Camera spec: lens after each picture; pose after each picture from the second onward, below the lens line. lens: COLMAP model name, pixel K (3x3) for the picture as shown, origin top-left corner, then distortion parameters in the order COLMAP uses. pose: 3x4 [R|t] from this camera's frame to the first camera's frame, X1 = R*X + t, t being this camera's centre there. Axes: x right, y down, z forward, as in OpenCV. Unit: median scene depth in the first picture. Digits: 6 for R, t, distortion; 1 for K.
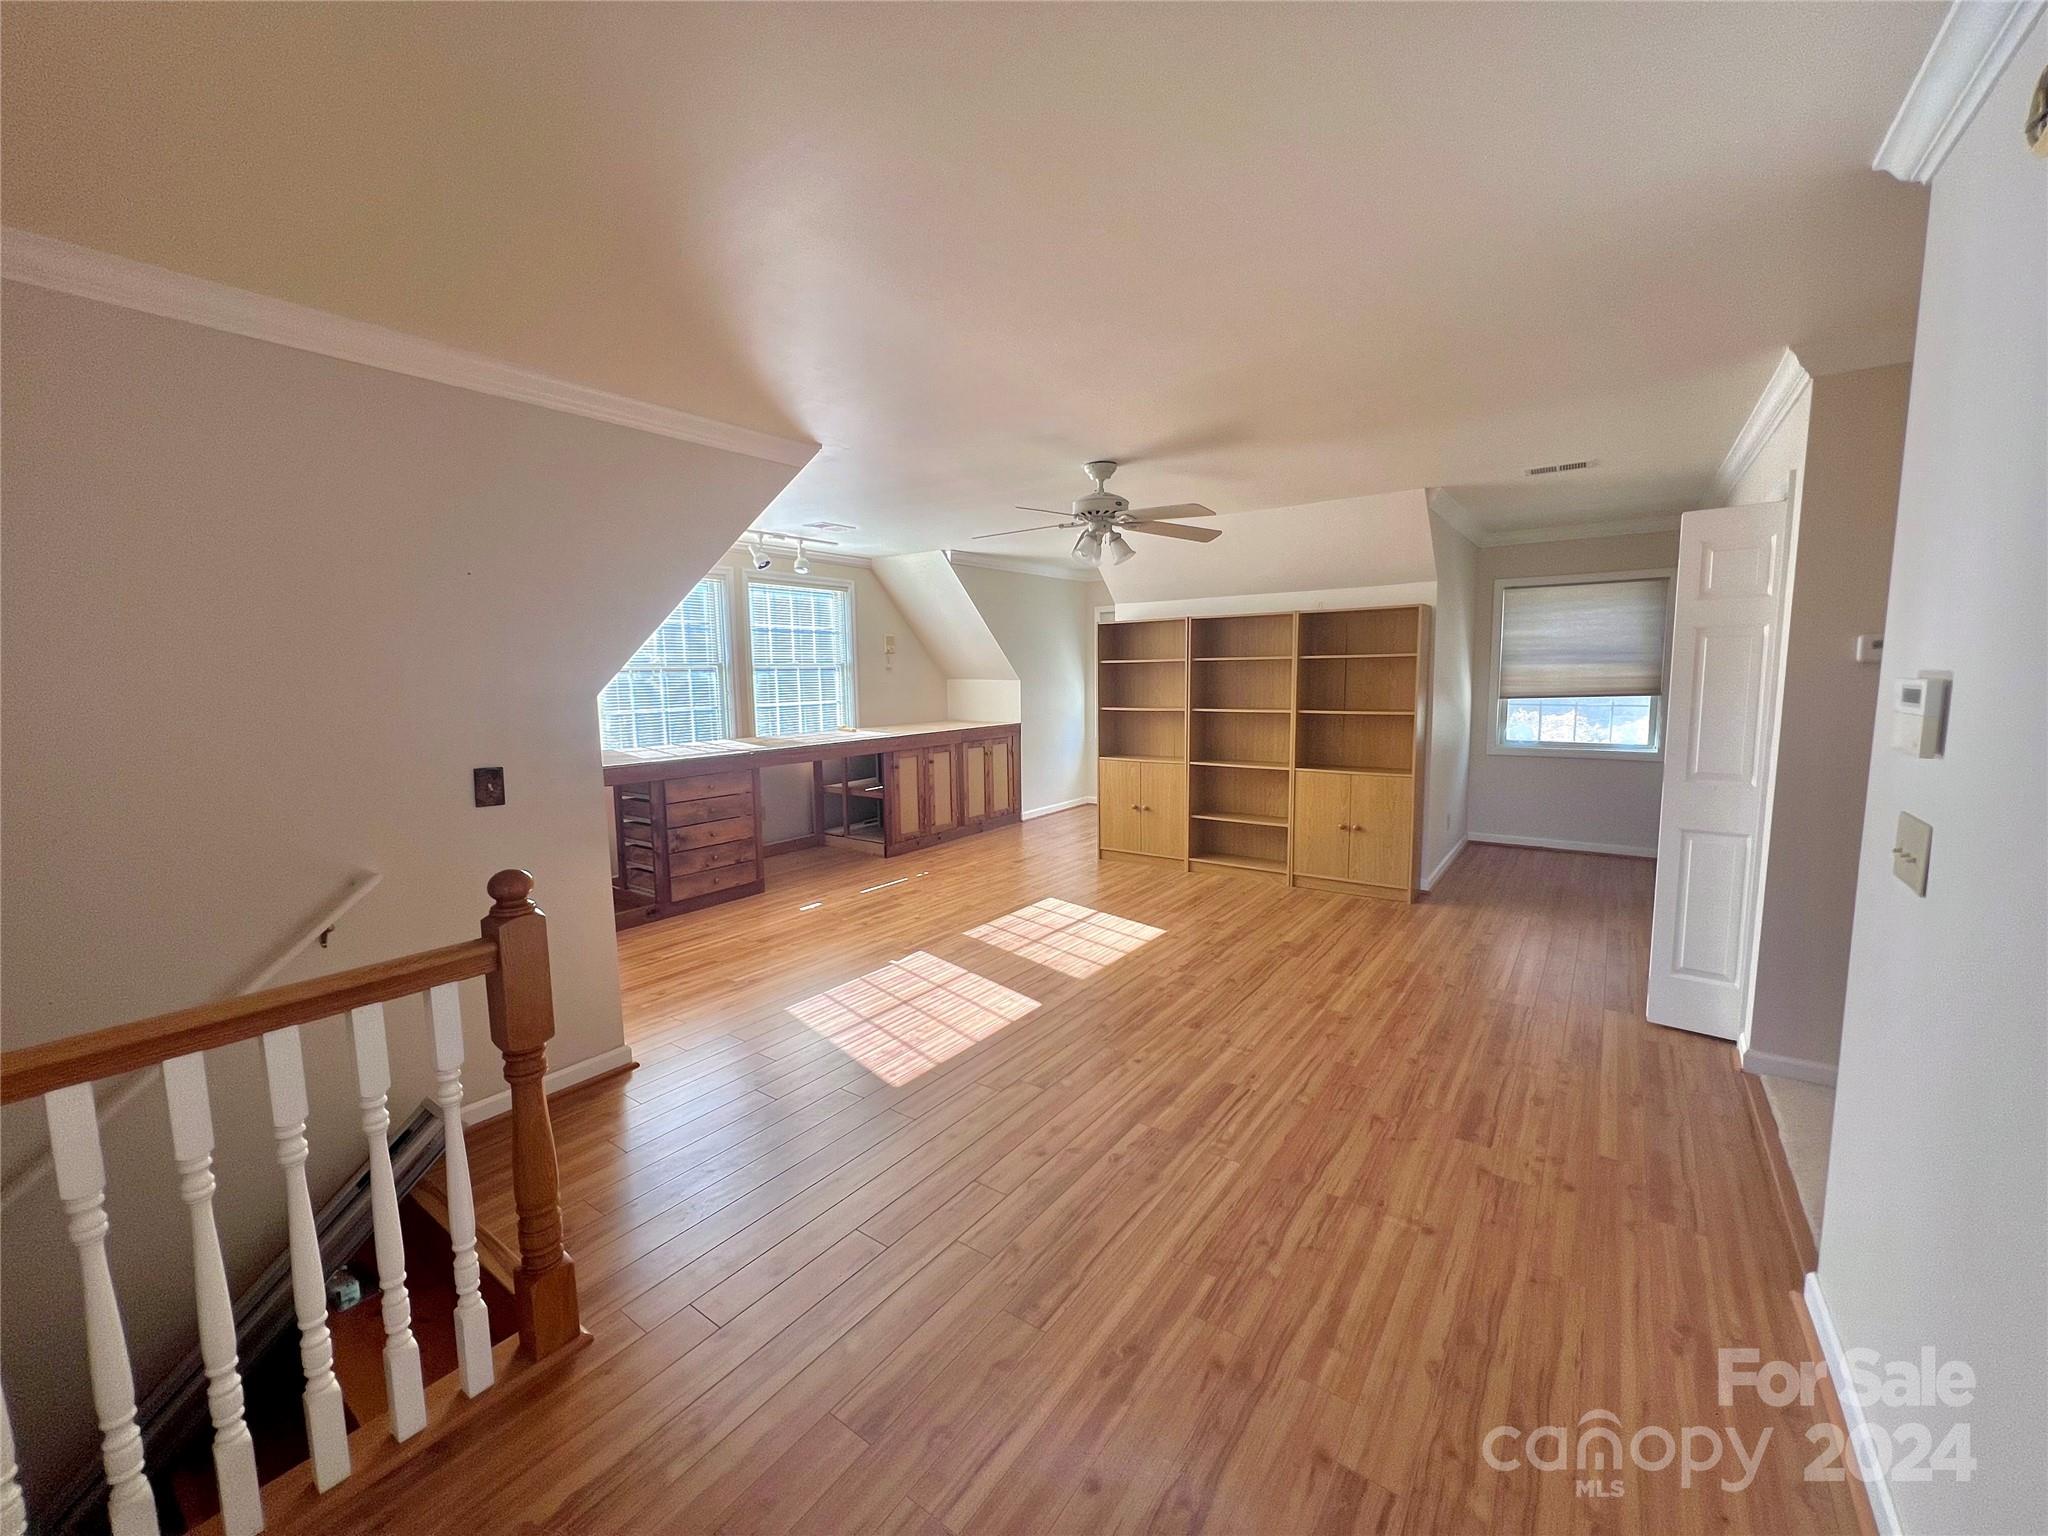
lens RADIAL K [[819.0, 0, 1014.0], [0, 819.0, 771.5], [0, 0, 1]] dist [0.002365, 0.000510]
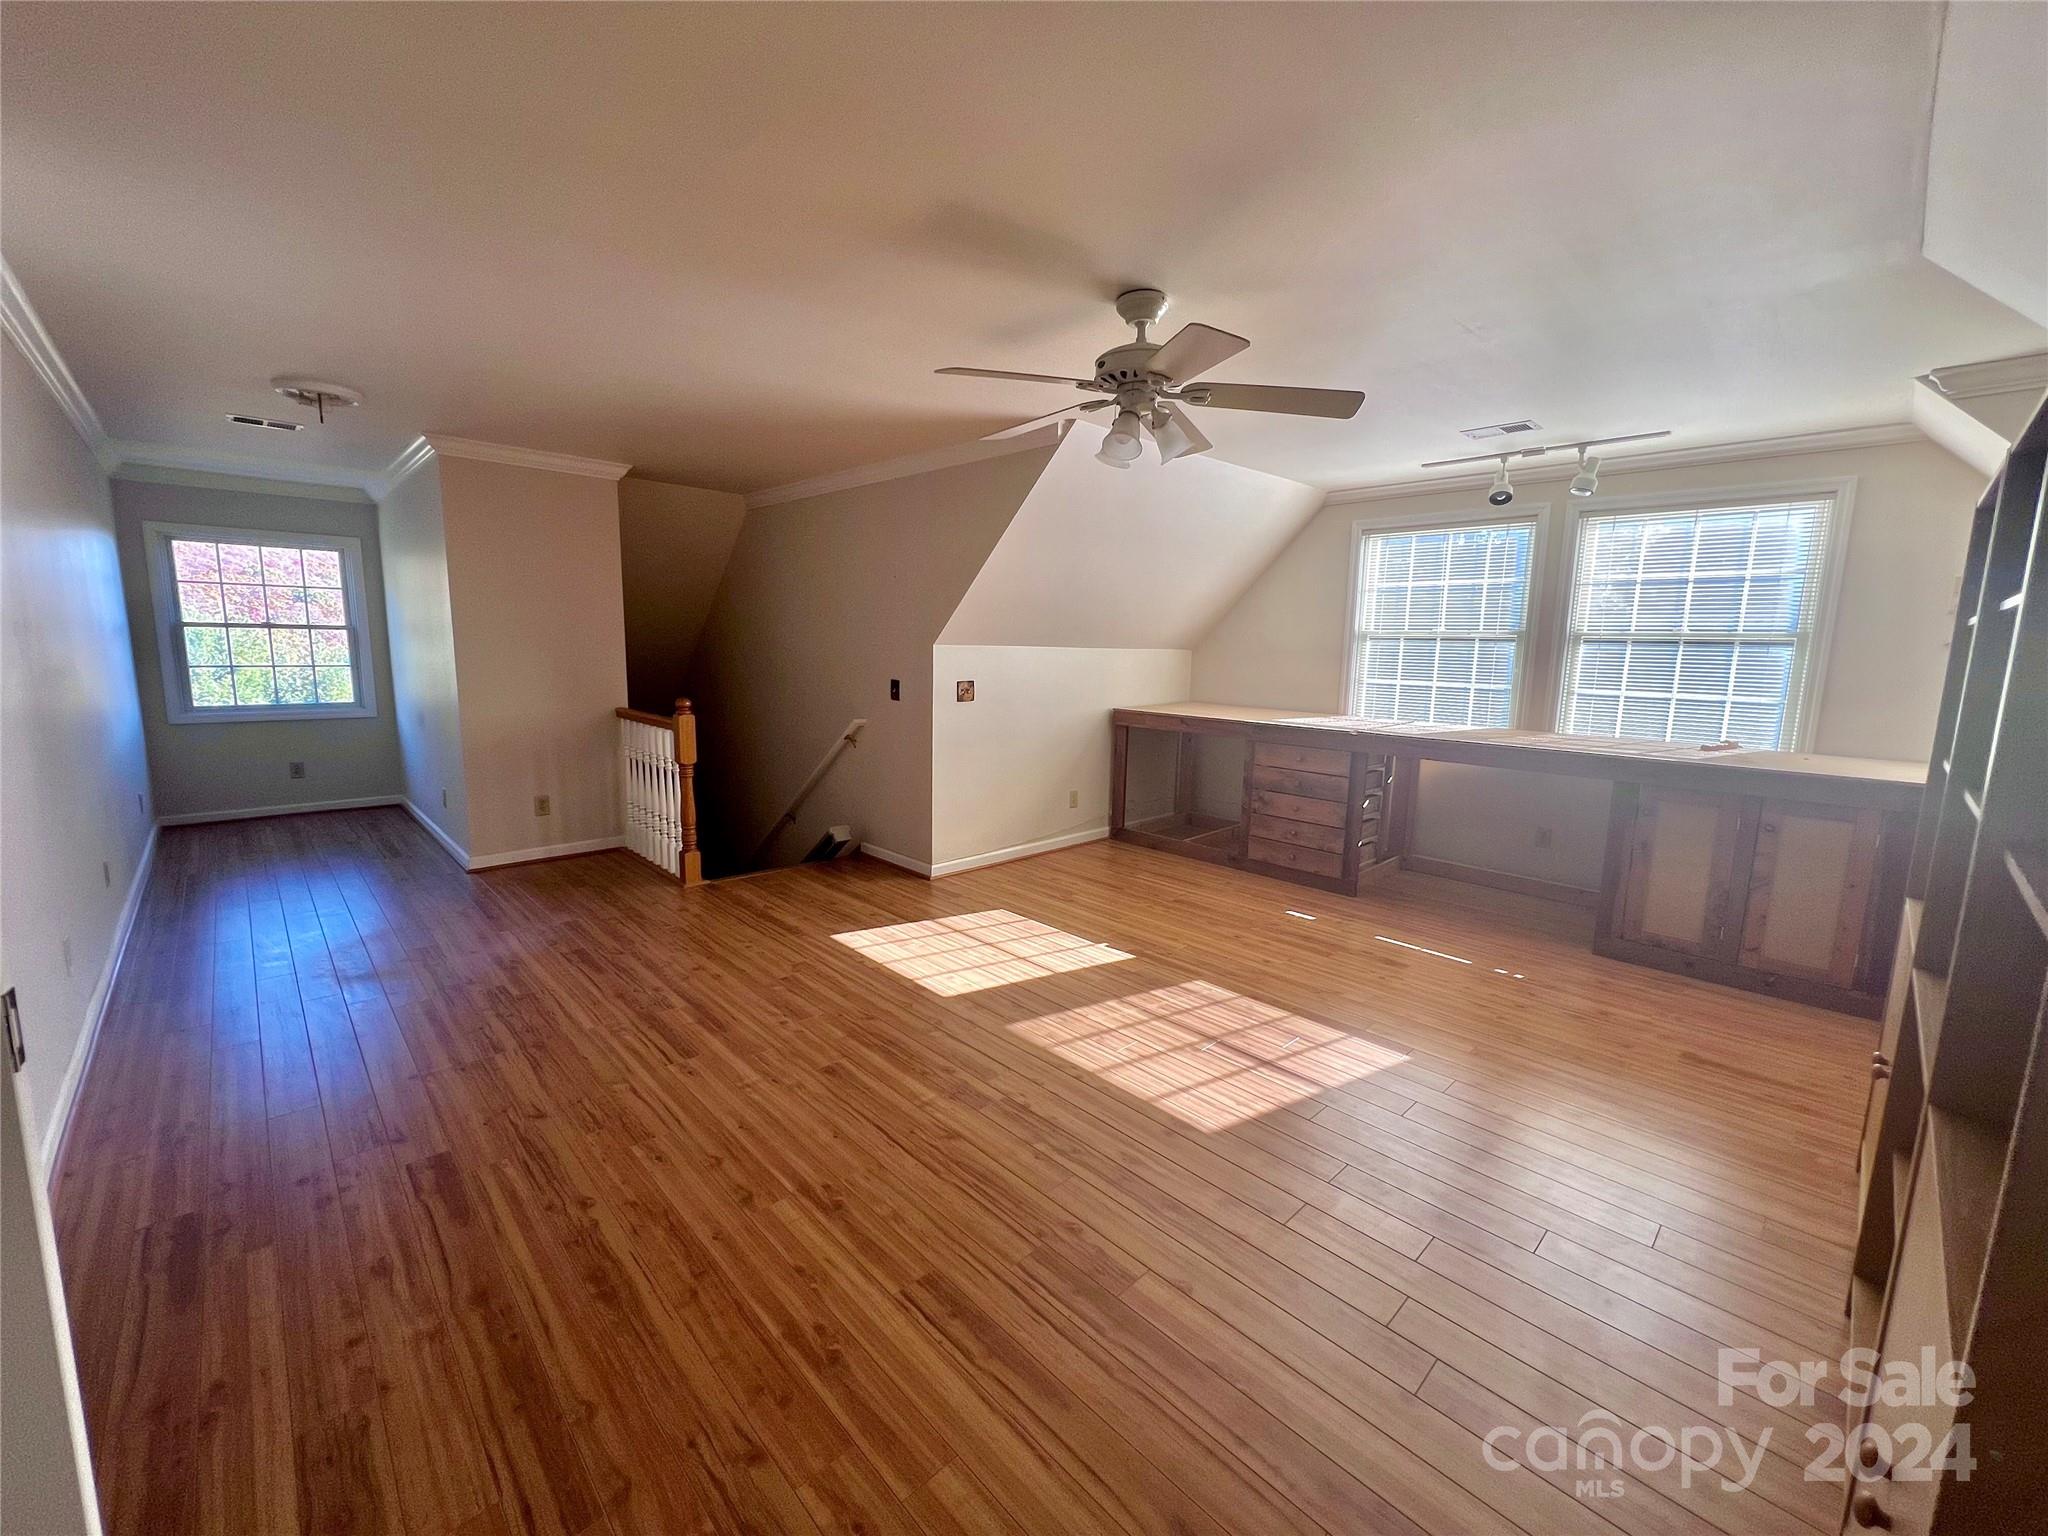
lens RADIAL K [[819.0, 0, 1021.4], [0, 819.0, 760.2], [0, 0, 1]] dist [0.002365, 0.000510]
pose [[-0.171906, 0.149204, -0.973749, 0.785532], [-0.139347, 0.974842, 0.173972, -0.128781], [0.975208, 0.165595, -0.146790, 1.061114]]
